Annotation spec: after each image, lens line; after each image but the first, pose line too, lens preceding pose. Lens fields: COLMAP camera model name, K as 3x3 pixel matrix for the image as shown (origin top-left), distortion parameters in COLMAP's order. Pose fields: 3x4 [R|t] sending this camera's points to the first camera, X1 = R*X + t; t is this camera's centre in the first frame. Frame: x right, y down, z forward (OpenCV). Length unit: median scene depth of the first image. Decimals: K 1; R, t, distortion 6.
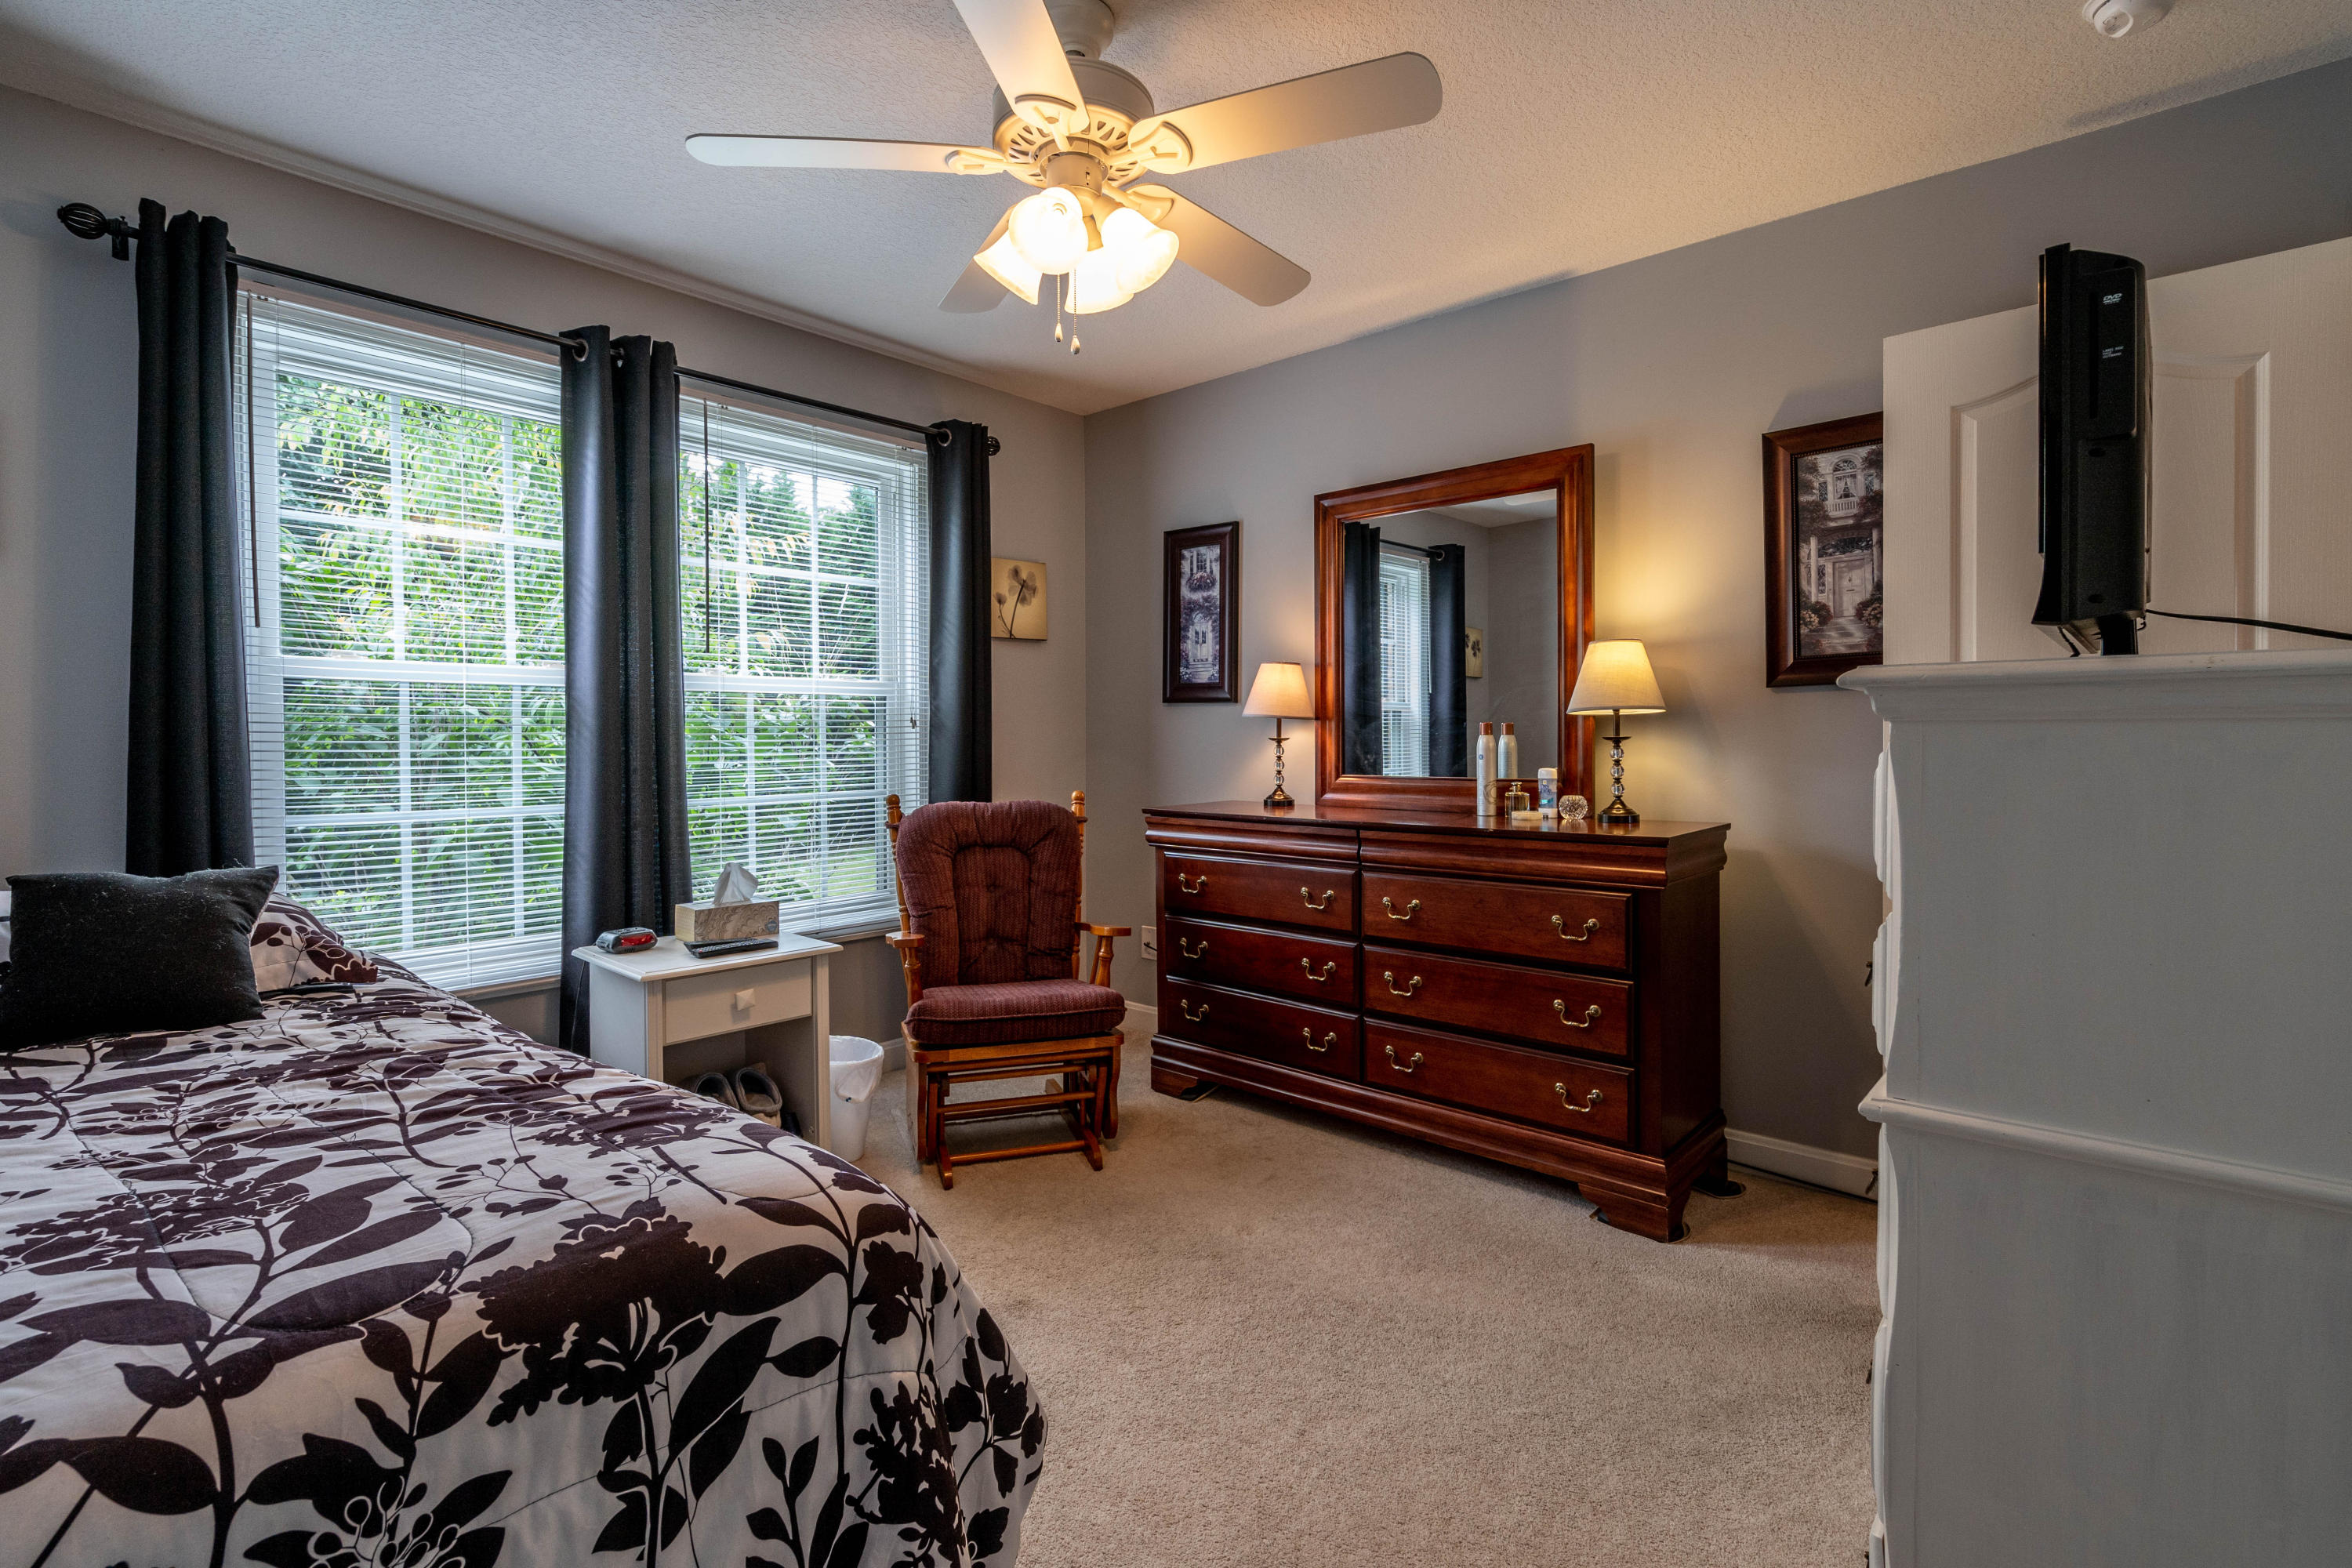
lens RADIAL K [[1074.6, 0, 1166.1], [0, 1074.6, 773.0], [0, 0, 1]] dist [0.003137, -0.001212]
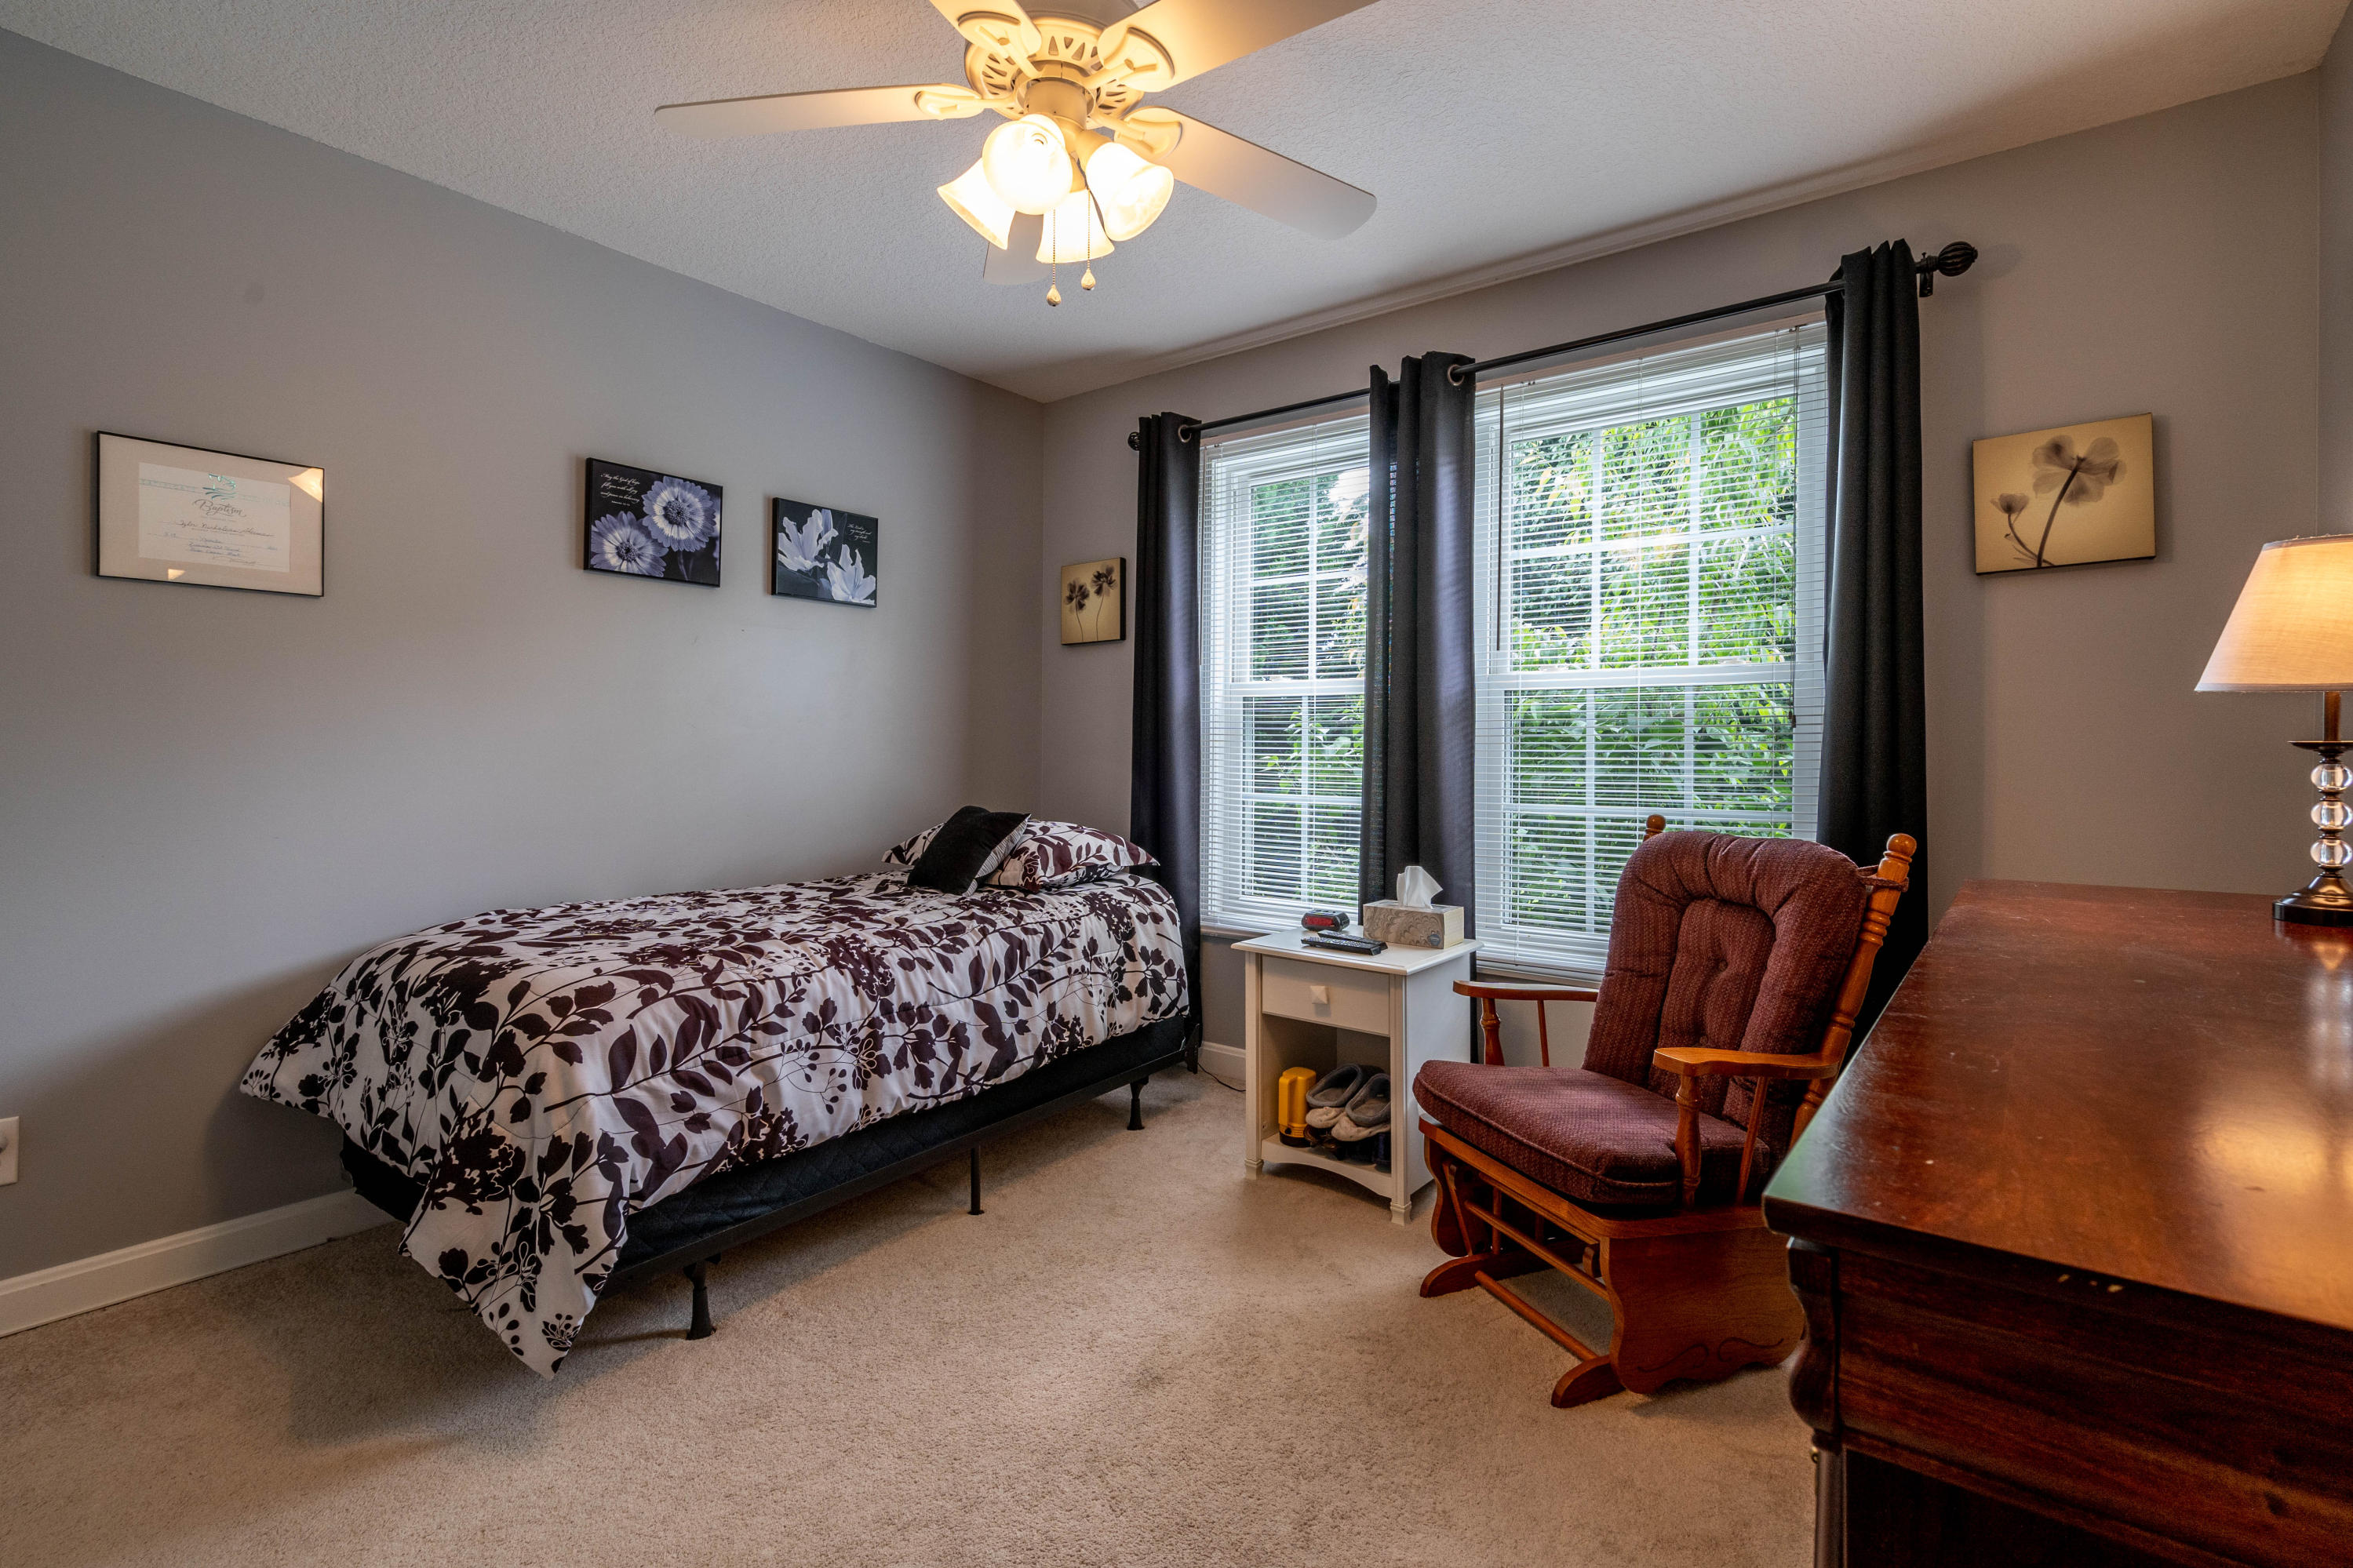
lens RADIAL K [[1074.9, 0, 1166.6], [0, 1074.9, 773.0], [0, 0, 1]] dist [0.003137, -0.001212]
pose [[0.069365, 0.044674, -0.996591, 0.519222], [-0.027602, 0.998700, 0.042848, -0.034596], [0.997209, 0.024536, 0.070508, 0.635644]]
